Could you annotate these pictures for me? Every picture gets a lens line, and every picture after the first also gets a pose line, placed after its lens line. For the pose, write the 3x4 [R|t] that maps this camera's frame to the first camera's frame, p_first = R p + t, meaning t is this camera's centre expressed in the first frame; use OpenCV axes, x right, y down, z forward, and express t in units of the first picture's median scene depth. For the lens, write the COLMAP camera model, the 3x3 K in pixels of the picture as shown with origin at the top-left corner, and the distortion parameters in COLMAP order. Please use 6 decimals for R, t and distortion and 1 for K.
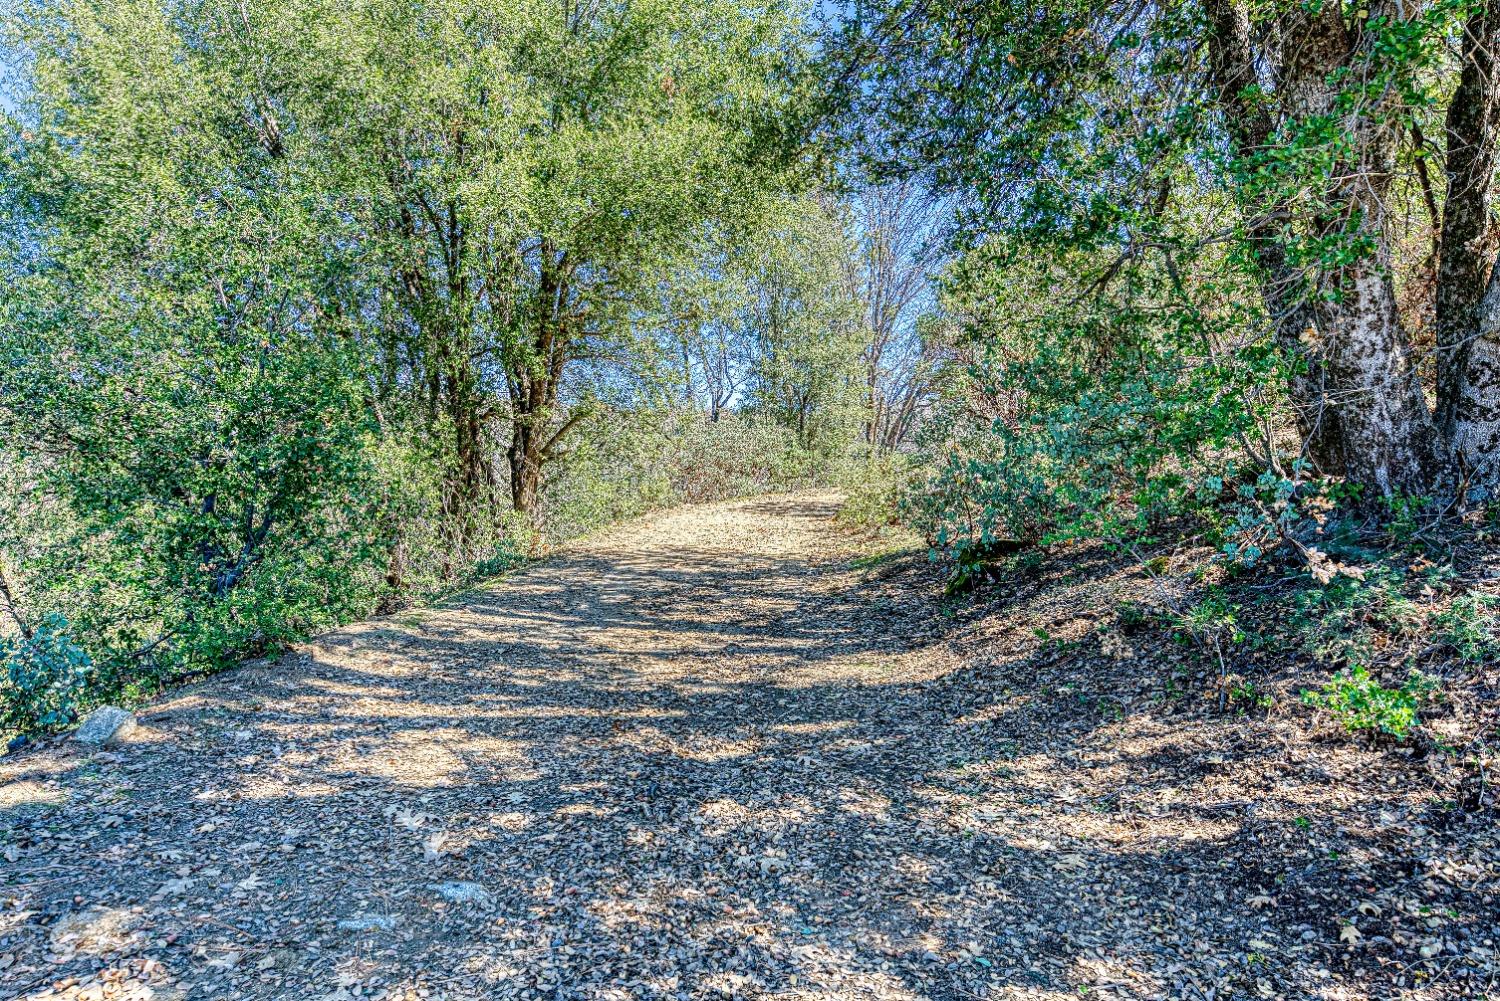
lens RADIAL K [[1032.9, 0, 752.0], [0, 1032.9, 500.2], [0, 0, 1]] dist [0.002304, 0.000029]
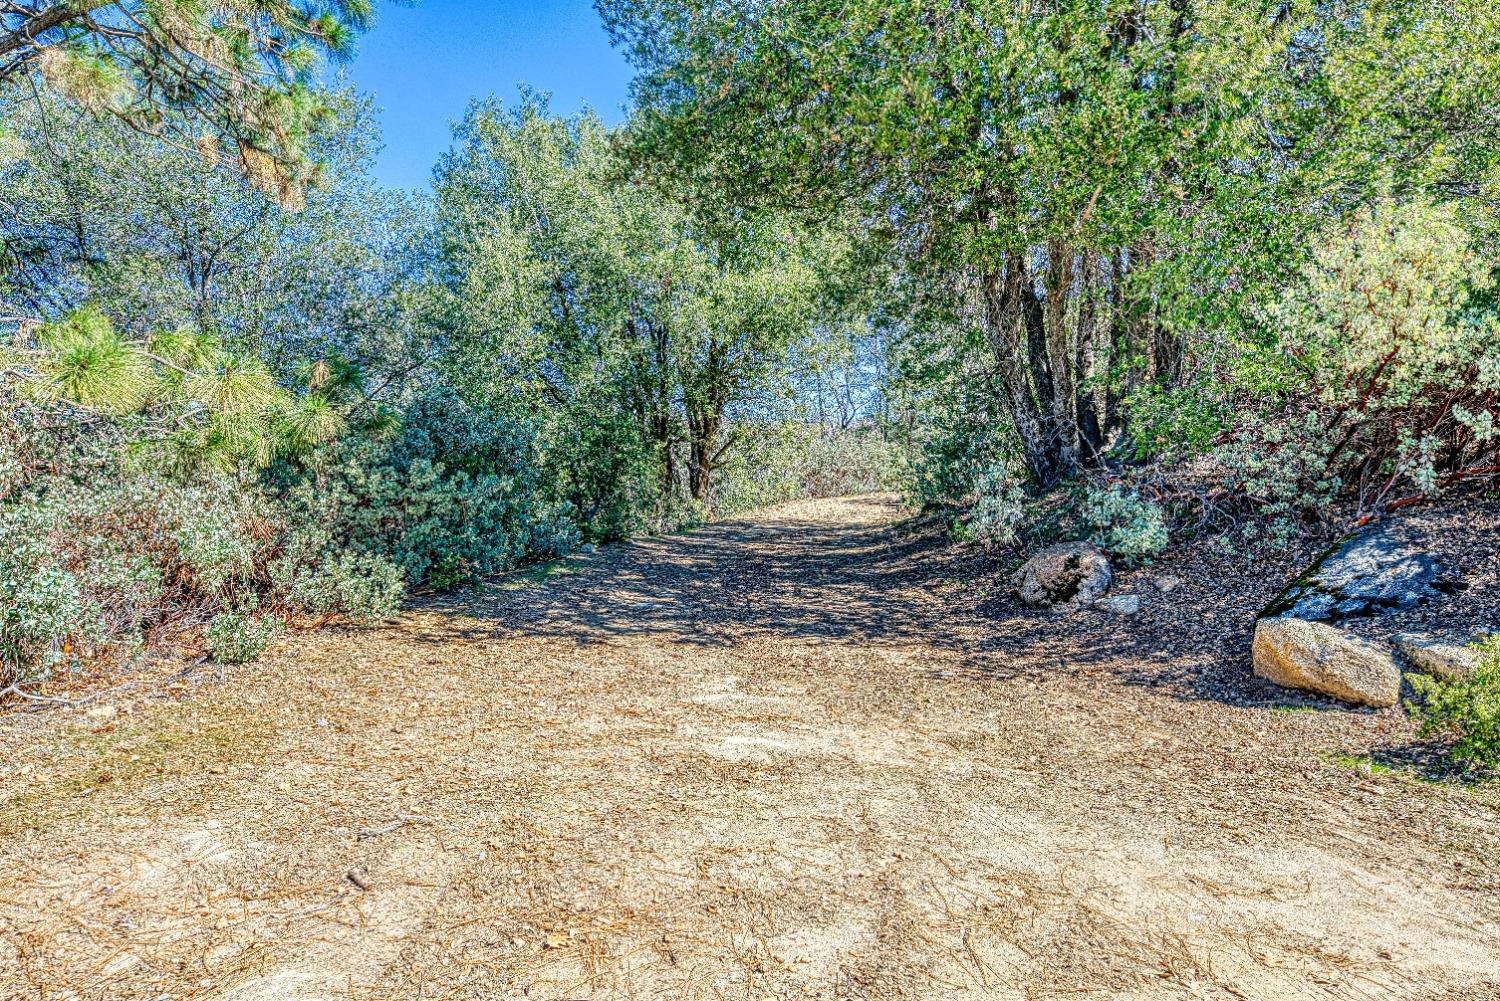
lens RADIAL K [[1032.9, 0, 749.1], [0, 1032.9, 500.3], [0, 0, 1]] dist [0.002304, 0.000029]
pose [[0.988163, -0.002193, -0.153392, 0.096218], [0.000714, 0.999953, -0.009700, 0.026190], [0.153406, 0.009476, 0.988118, -0.551576]]
